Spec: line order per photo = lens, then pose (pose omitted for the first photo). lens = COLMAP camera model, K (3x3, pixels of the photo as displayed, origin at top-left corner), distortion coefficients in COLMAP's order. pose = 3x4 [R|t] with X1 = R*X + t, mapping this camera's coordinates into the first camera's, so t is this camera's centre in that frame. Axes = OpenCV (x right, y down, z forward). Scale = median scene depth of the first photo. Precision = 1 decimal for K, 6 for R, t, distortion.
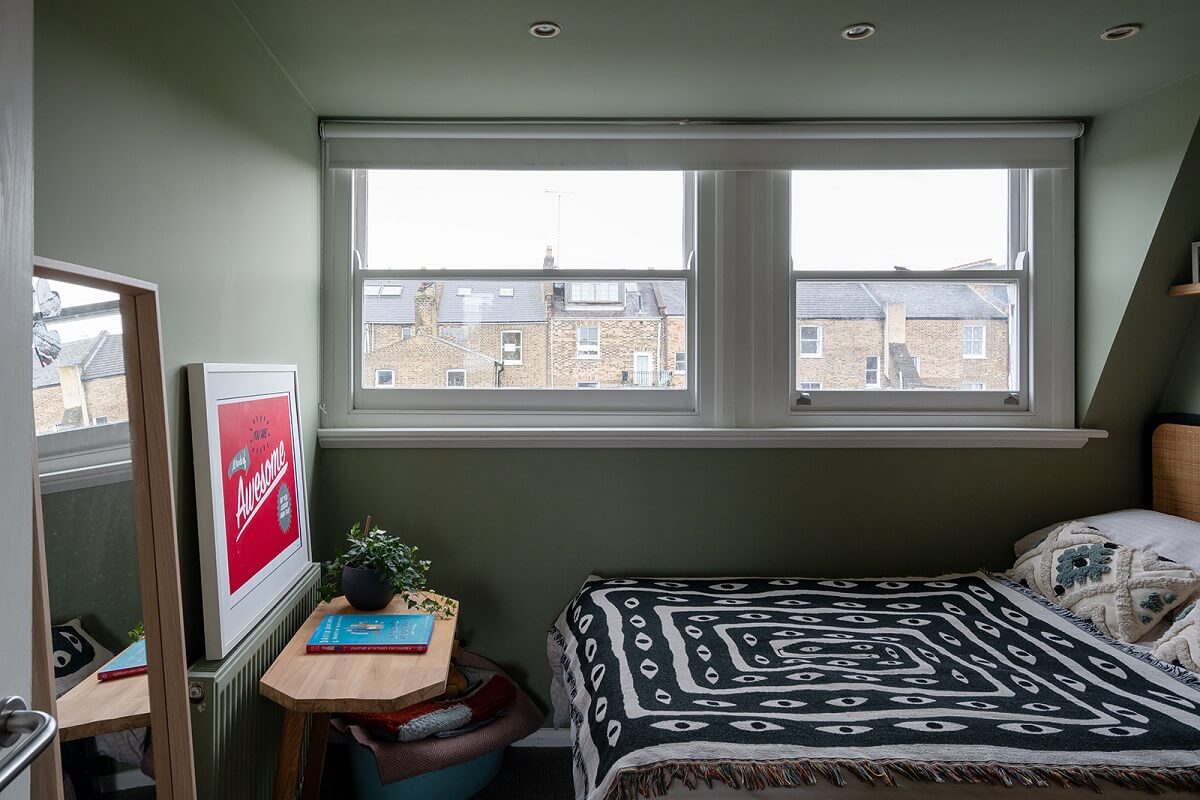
lens RADIAL K [[1955.8, 0, 600.0], [0, 1955.8, 400.0], [0, 0, 1]] dist [-0.488558, -0.002586]
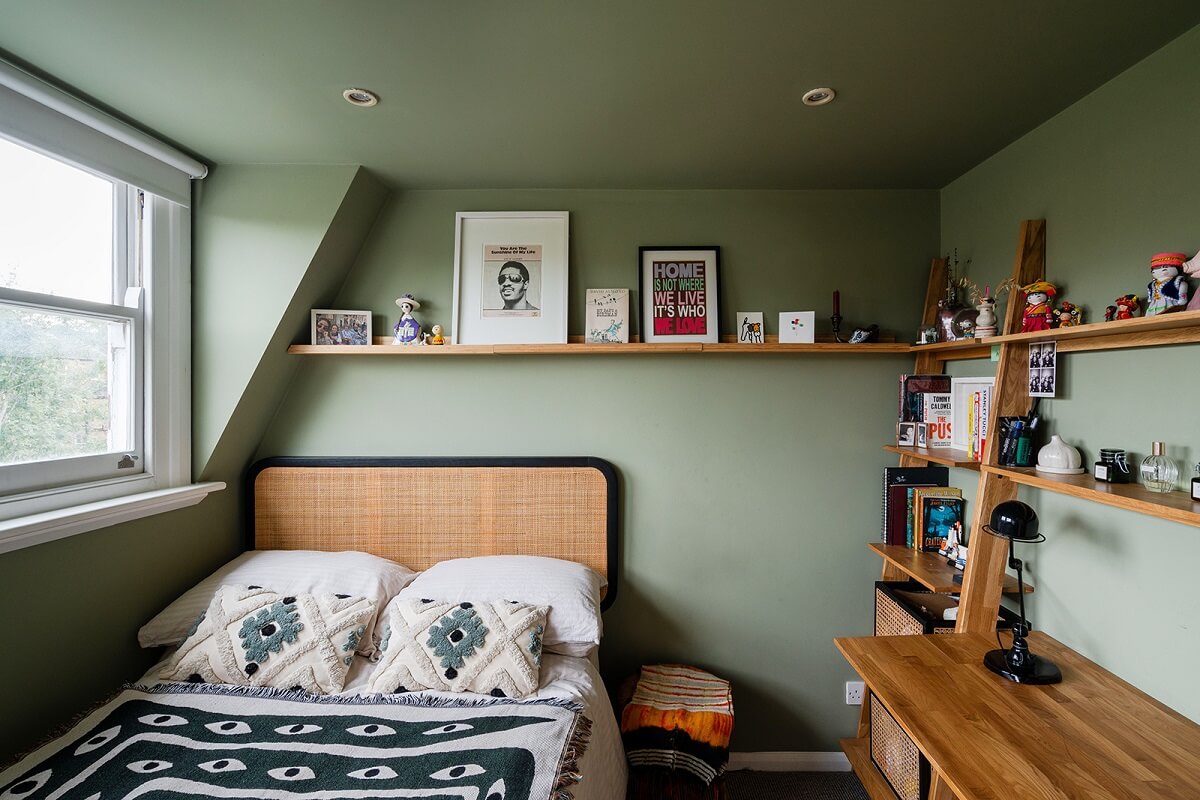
lens RADIAL K [[559.5, 0, 600.0], [0, 559.5, 400.0], [0, 0, 1]] dist [0.002759, 0.000167]
pose [[0.066416, -0.001907, 0.997790, -0.016661], [-0.027600, 0.999612, 0.003747, -0.035230], [-0.997410, -0.027788, 0.066338, 0.807427]]
